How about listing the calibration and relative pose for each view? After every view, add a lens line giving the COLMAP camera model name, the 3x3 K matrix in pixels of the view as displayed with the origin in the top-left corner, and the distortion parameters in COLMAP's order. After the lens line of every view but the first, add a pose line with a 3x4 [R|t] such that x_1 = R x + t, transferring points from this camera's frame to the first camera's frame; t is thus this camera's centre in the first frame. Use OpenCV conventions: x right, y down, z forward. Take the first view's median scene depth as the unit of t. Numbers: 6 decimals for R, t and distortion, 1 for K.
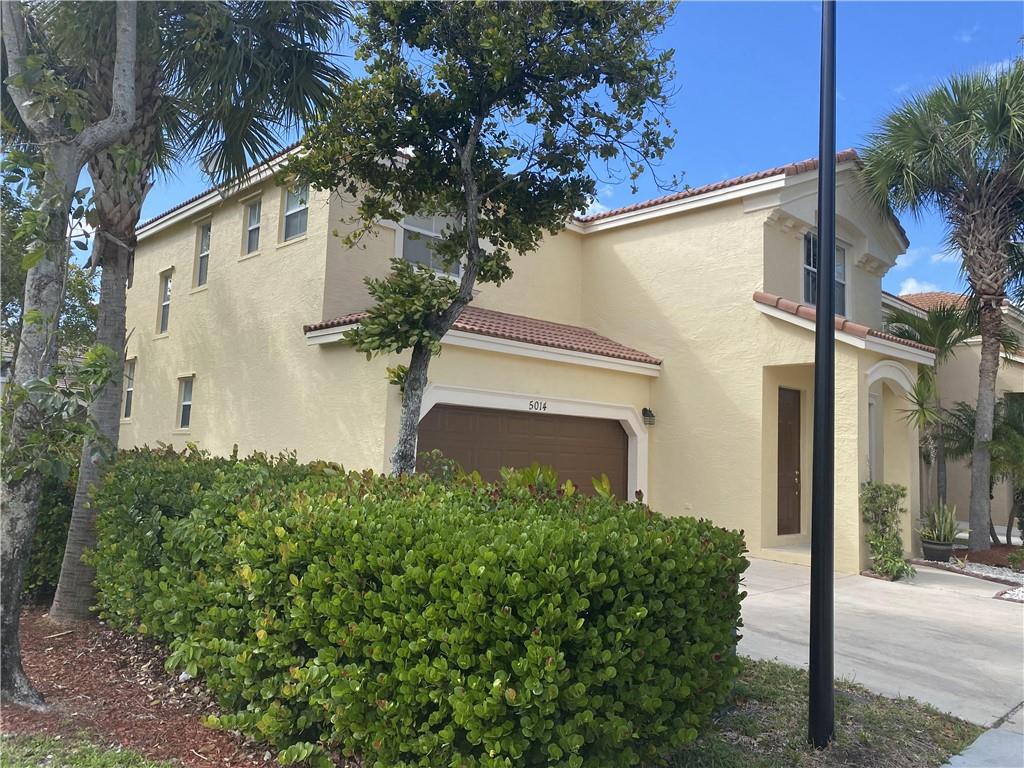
lens RADIAL K [[784.1, 0, 516.6], [0, 784.1, 379.9], [0, 0, 1]] dist [-0.011730, 0.006116]
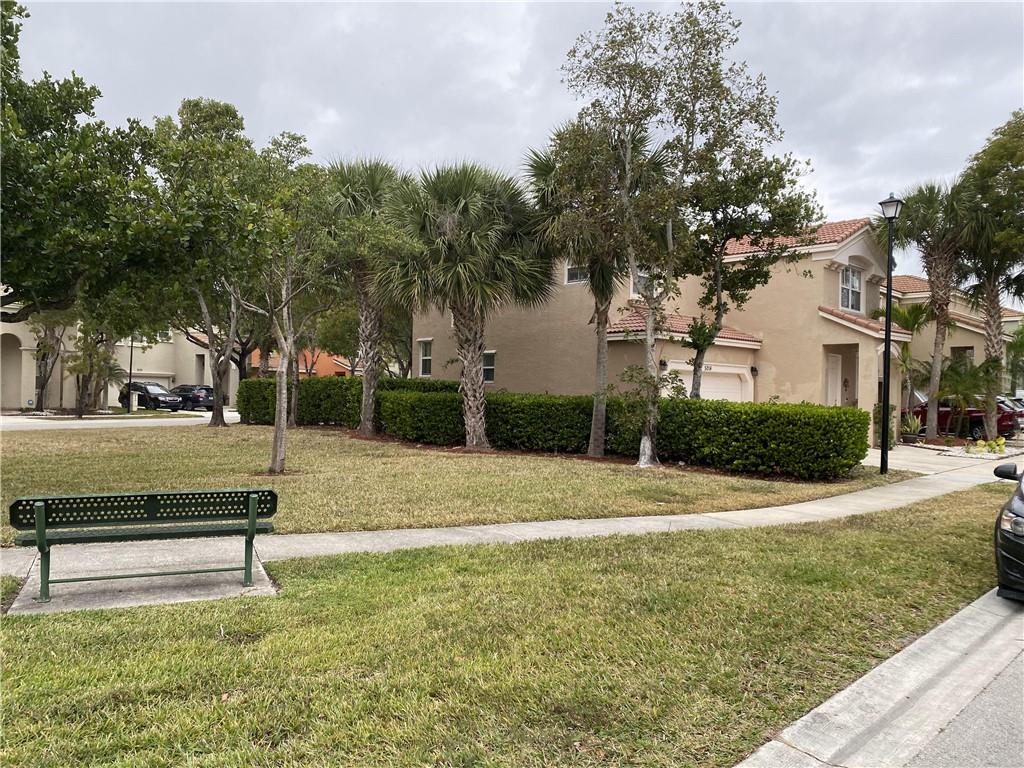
lens RADIAL K [[737.6, 0, 543.7], [0, 737.6, 387.5], [0, 0, 1]] dist [-0.001975, -0.006825]
pose [[0.998150, -0.020480, 0.057251, -0.428202], [0.015392, 0.996006, 0.087945, -0.077246], [-0.058823, -0.086901, 0.994479, -0.678769]]
